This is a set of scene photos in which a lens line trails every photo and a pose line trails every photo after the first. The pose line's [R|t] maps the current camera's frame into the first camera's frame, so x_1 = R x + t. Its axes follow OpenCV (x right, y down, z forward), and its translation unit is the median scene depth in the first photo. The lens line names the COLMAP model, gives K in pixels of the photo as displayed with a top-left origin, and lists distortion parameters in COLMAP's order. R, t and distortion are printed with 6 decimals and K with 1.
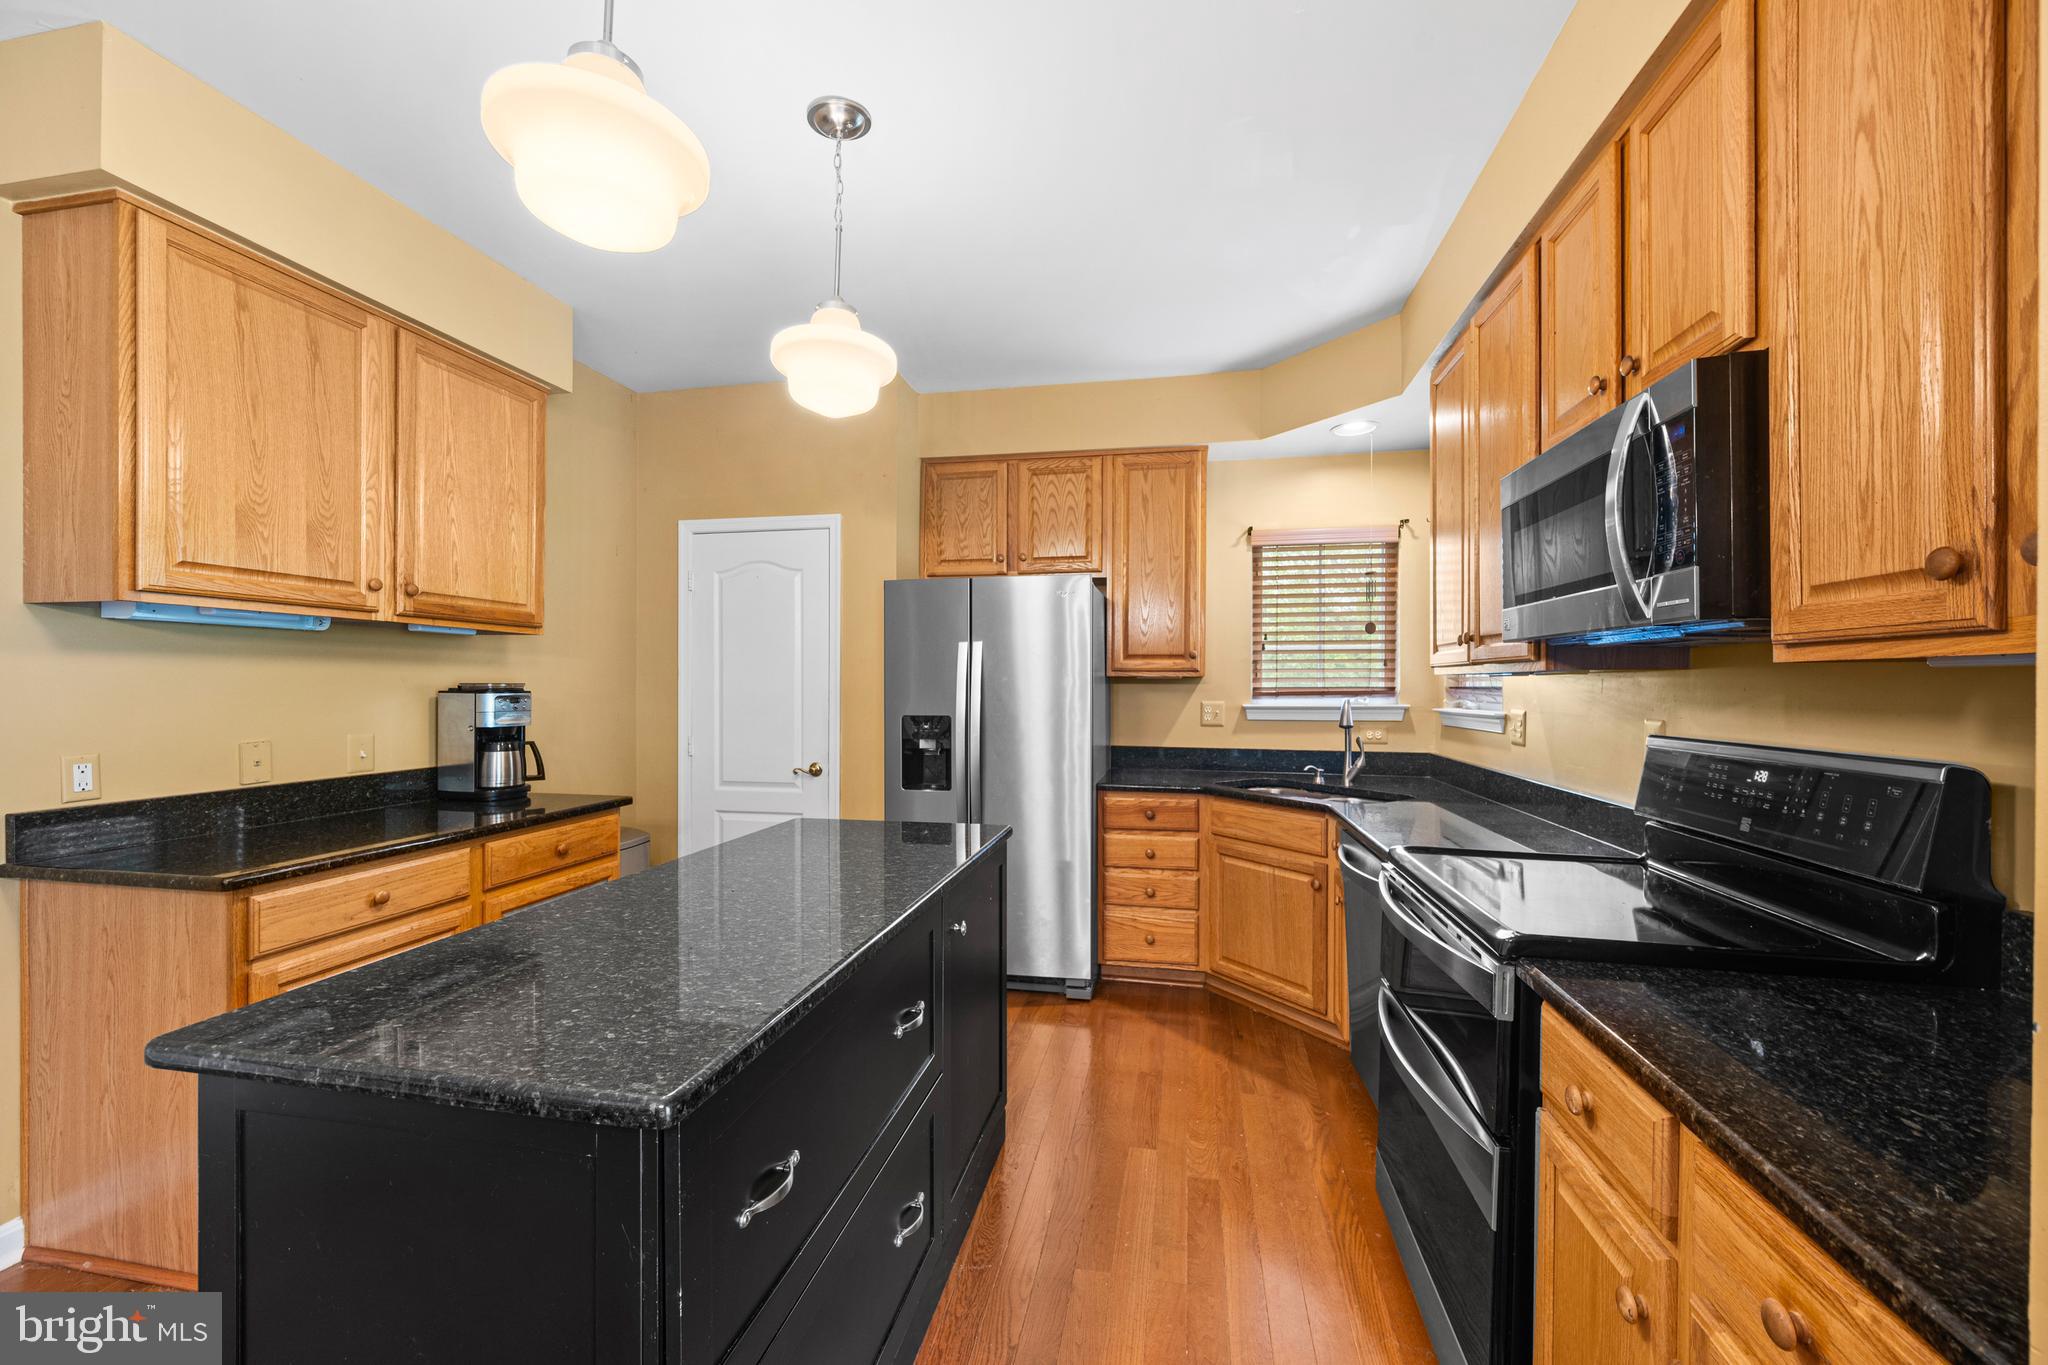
lens RADIAL K [[812.0, 0, 1024.0], [0, 812.0, 682.5], [0, 0, 1]] dist [0.002440, 0.000129]
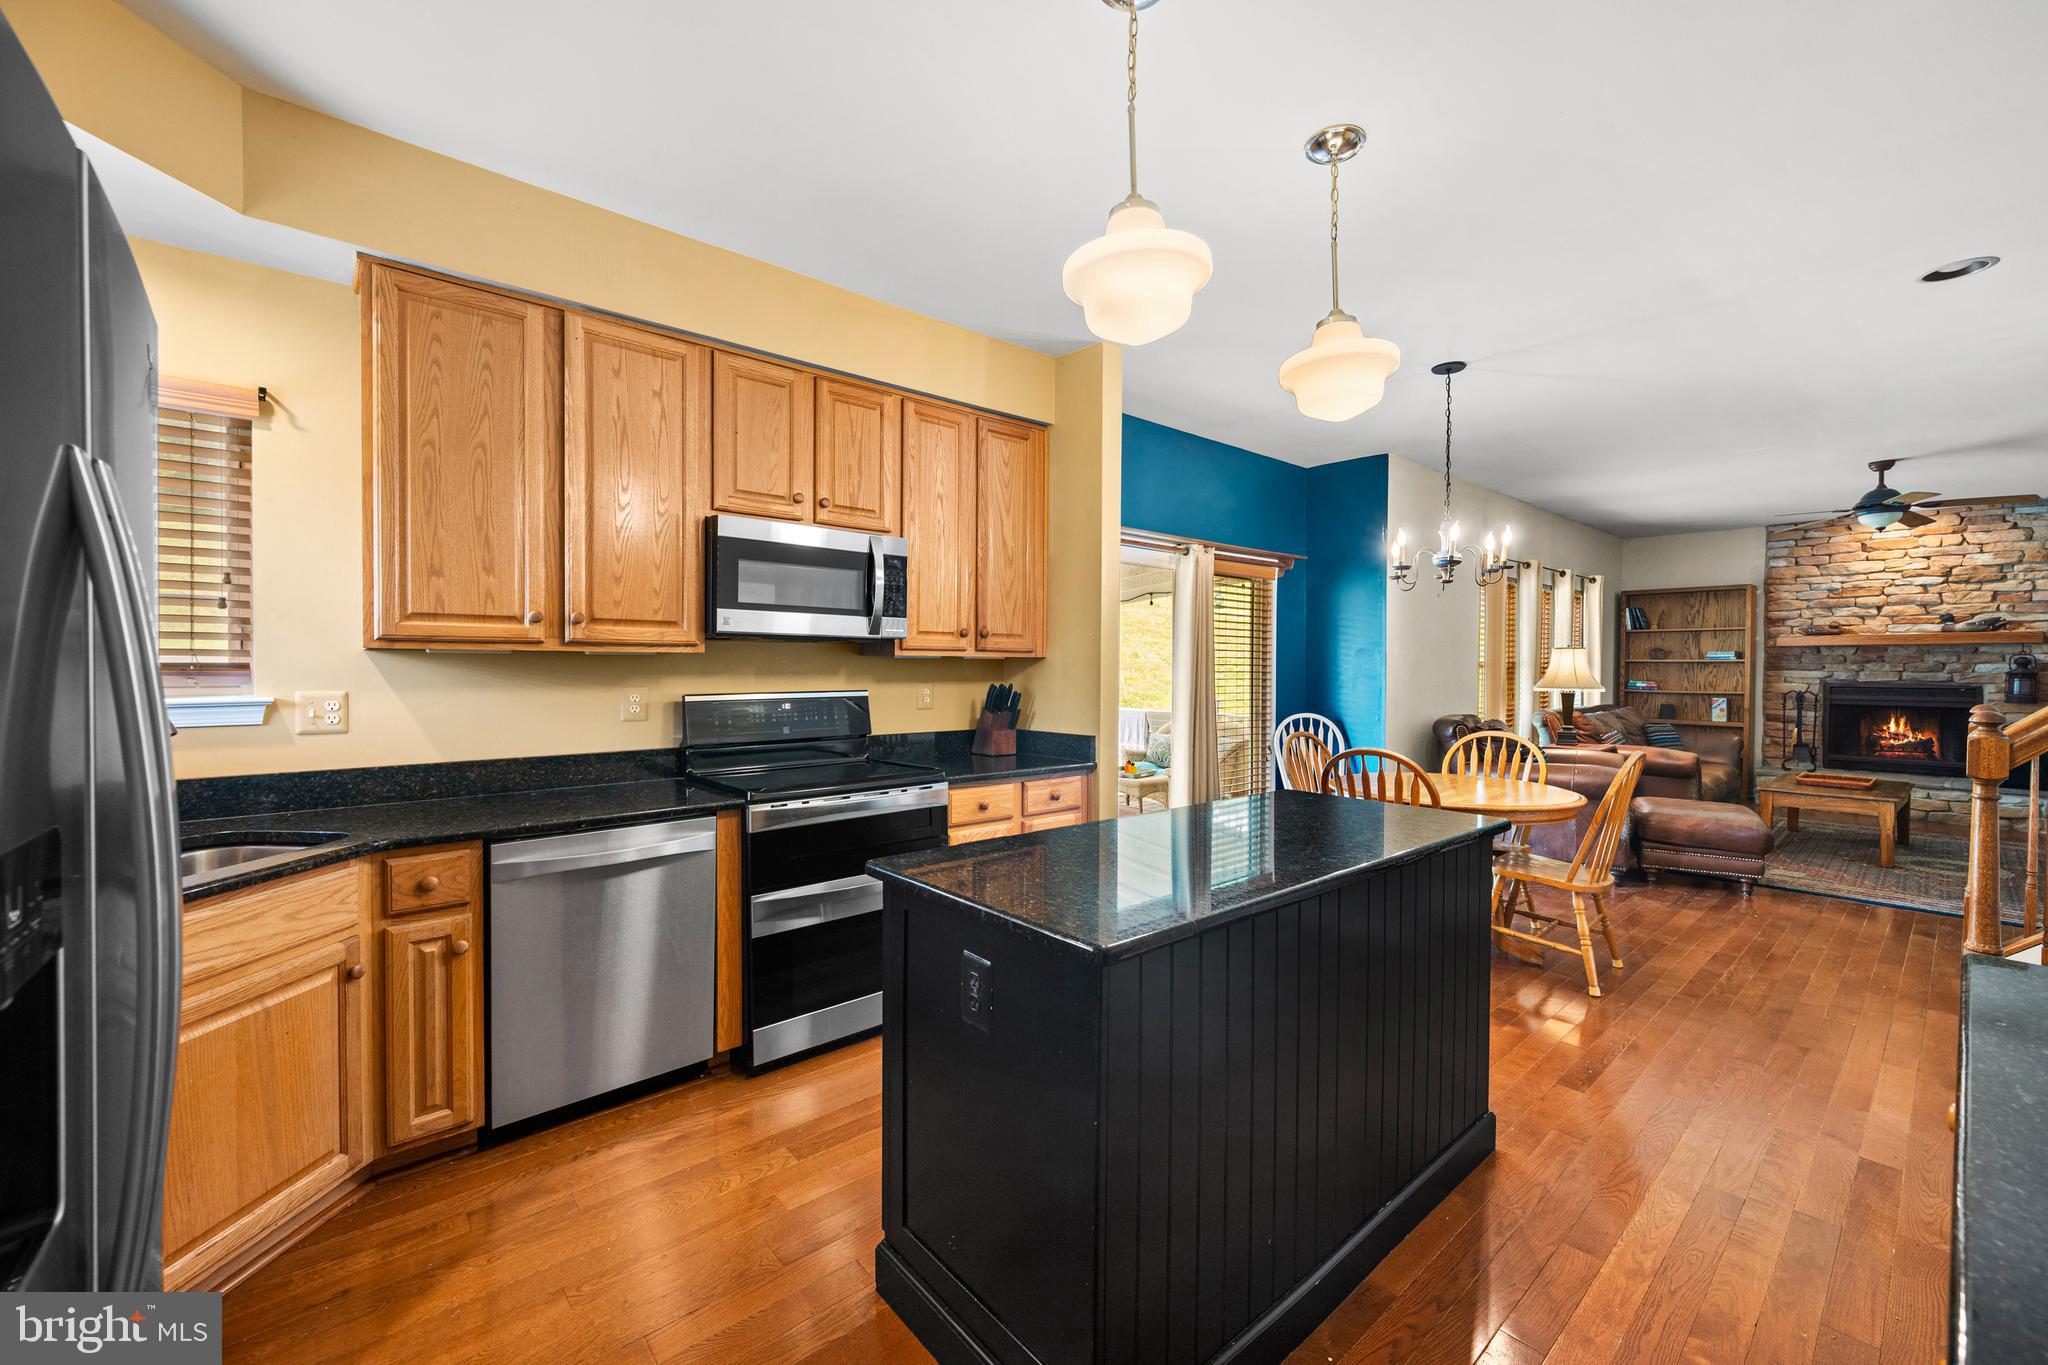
lens RADIAL K [[813.6, 0, 1024.5], [0, 813.6, 675.3], [0, 0, 1]] dist [-0.000718, -0.000138]
pose [[-0.786418, -0.012970, 0.617558, -0.455732], [-0.006738, 0.999900, 0.012420, 0.002719], [-0.617657, 0.005606, -0.786427, 1.182247]]
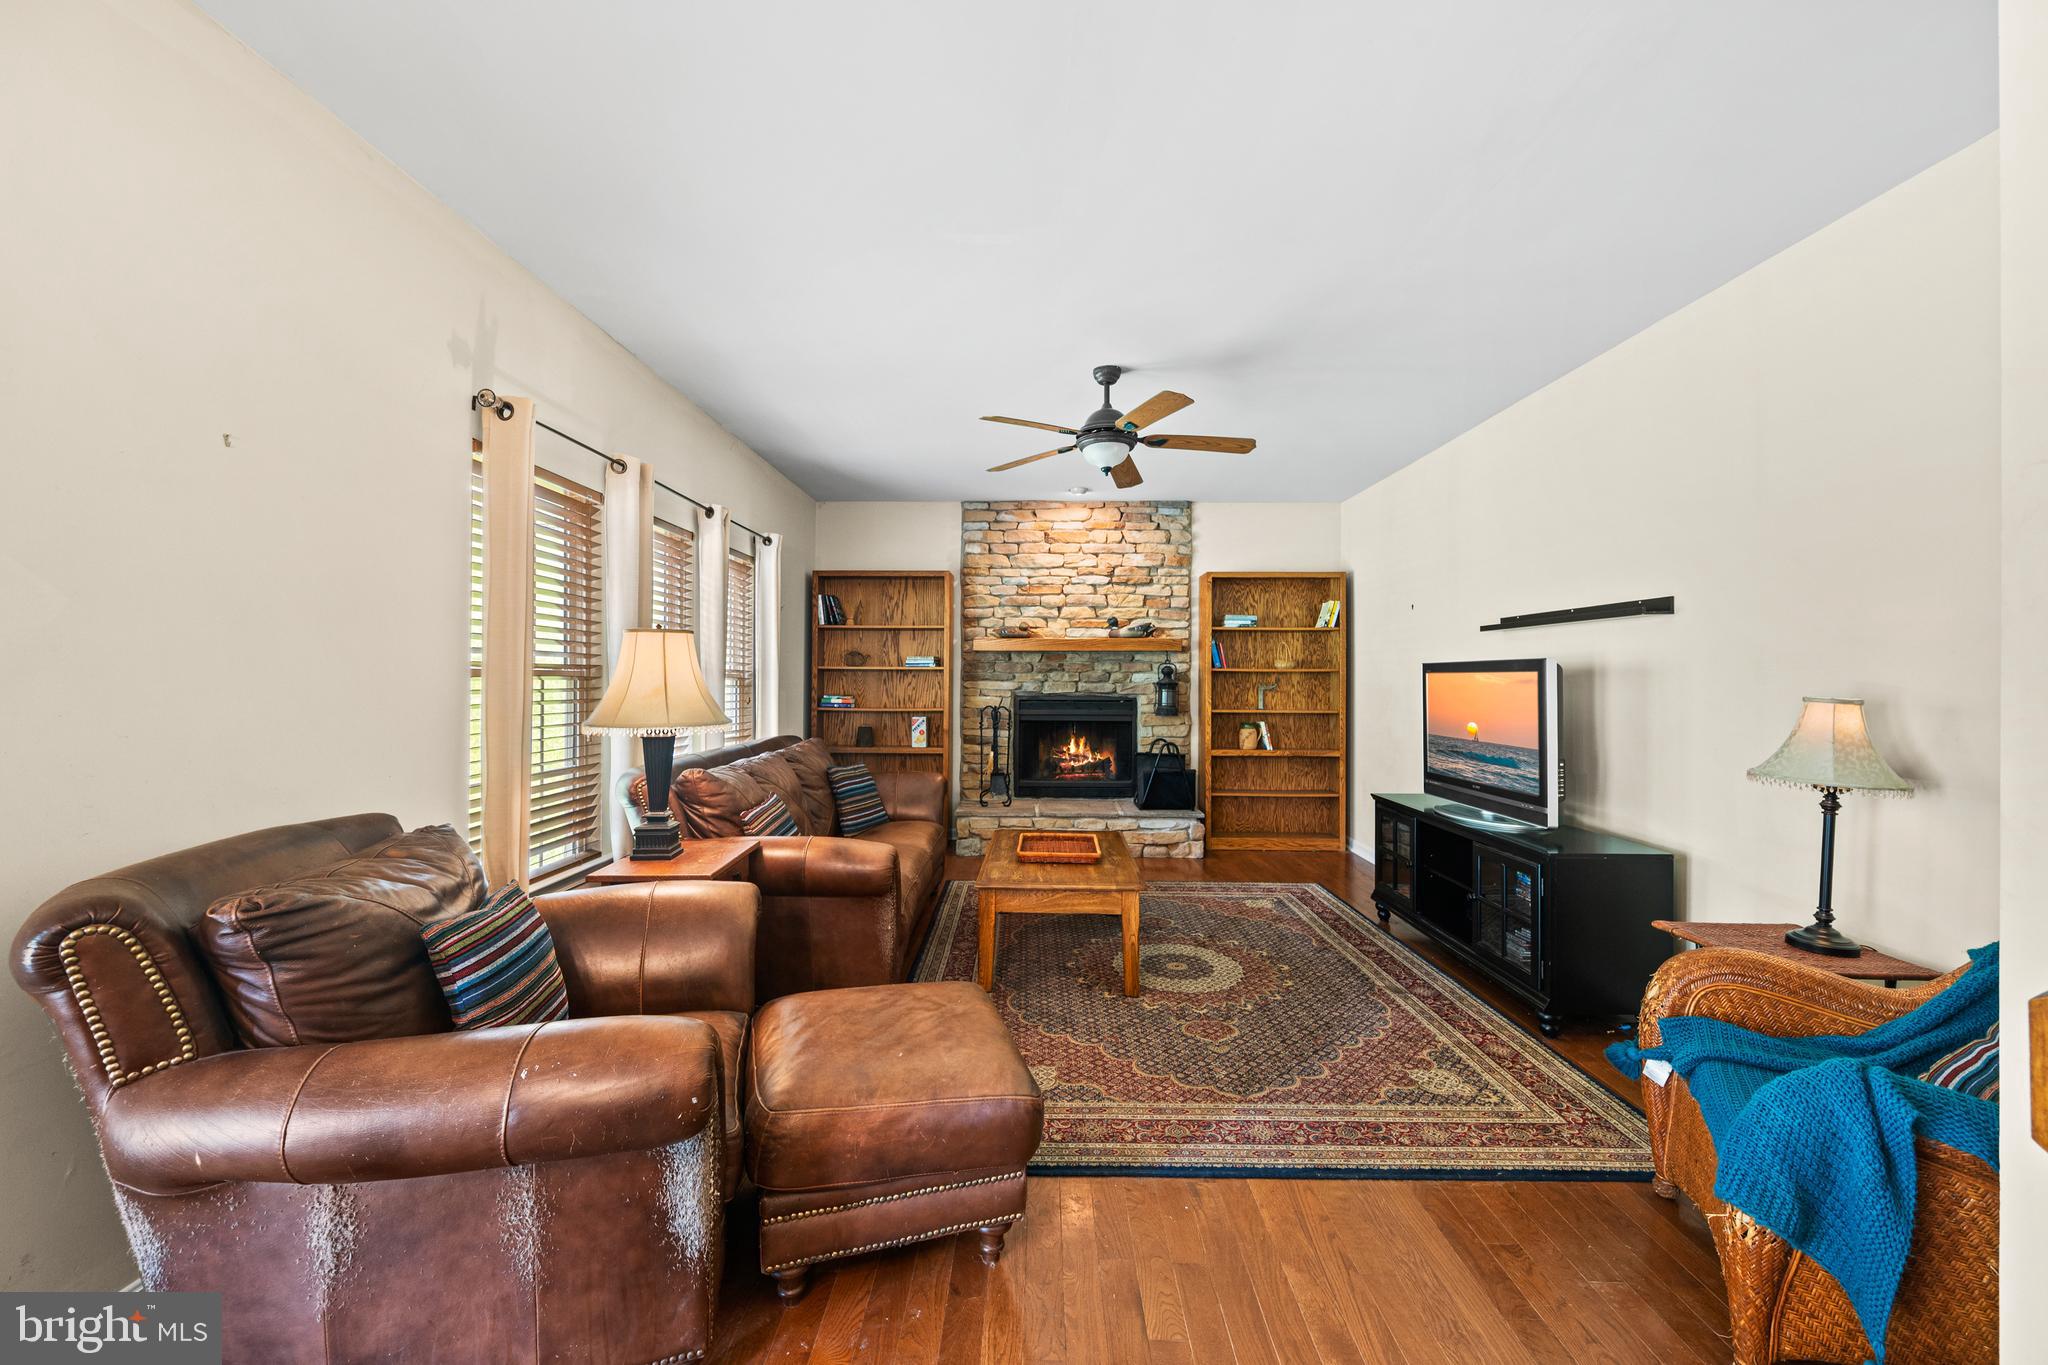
lens RADIAL K [[806.2, 0, 1022.1], [0, 806.2, 680.8], [0, 0, 1]] dist [-0.001105, 0.000273]
pose [[-0.984561, -0.006375, -0.174927, -0.503393], [-0.006719, 0.999976, 0.001377, -0.000765], [0.174914, 0.002531, -0.984580, -0.337078]]
